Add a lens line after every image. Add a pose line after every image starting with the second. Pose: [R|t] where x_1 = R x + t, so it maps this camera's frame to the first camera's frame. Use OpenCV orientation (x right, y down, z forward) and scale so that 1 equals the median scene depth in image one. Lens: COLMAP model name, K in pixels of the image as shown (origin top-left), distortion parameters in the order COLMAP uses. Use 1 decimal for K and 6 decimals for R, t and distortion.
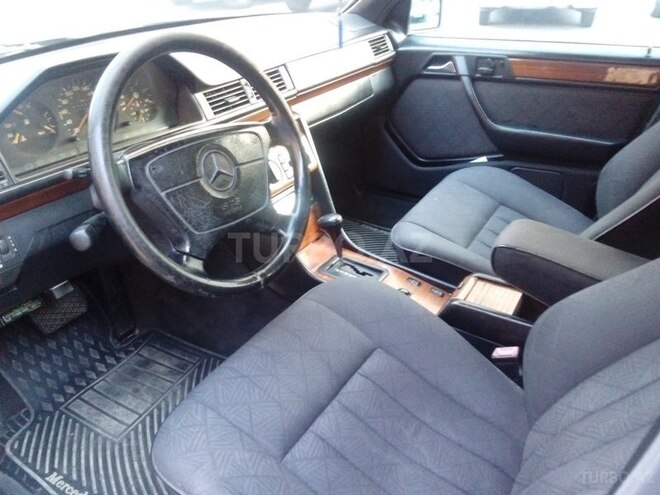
lens RADIAL K [[530.7, 0, 330.0], [0, 530.7, 247.5], [0, 0, 1]] dist [-0.003544, -0.003661]
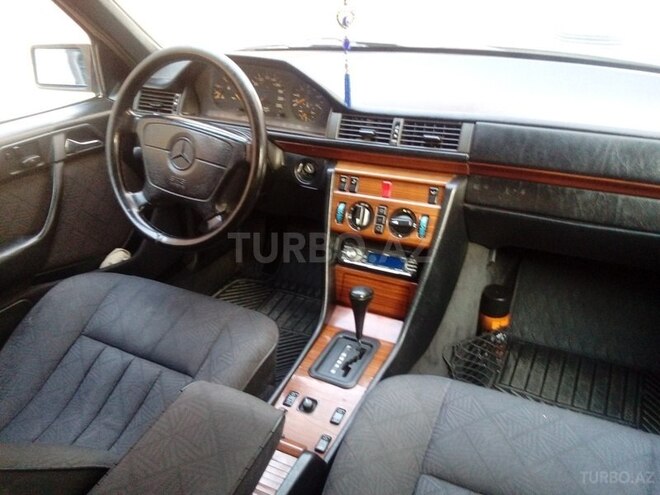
lens RADIAL K [[530.7, 0, 330.0], [0, 530.7, 247.5], [0, 0, 1]] dist [-0.003544, -0.003661]
pose [[0.071784, 0.485199, -0.871452, 1.001620], [-0.473726, 0.785457, 0.398298, -0.618749], [0.877742, 0.384238, 0.286234, 0.983649]]
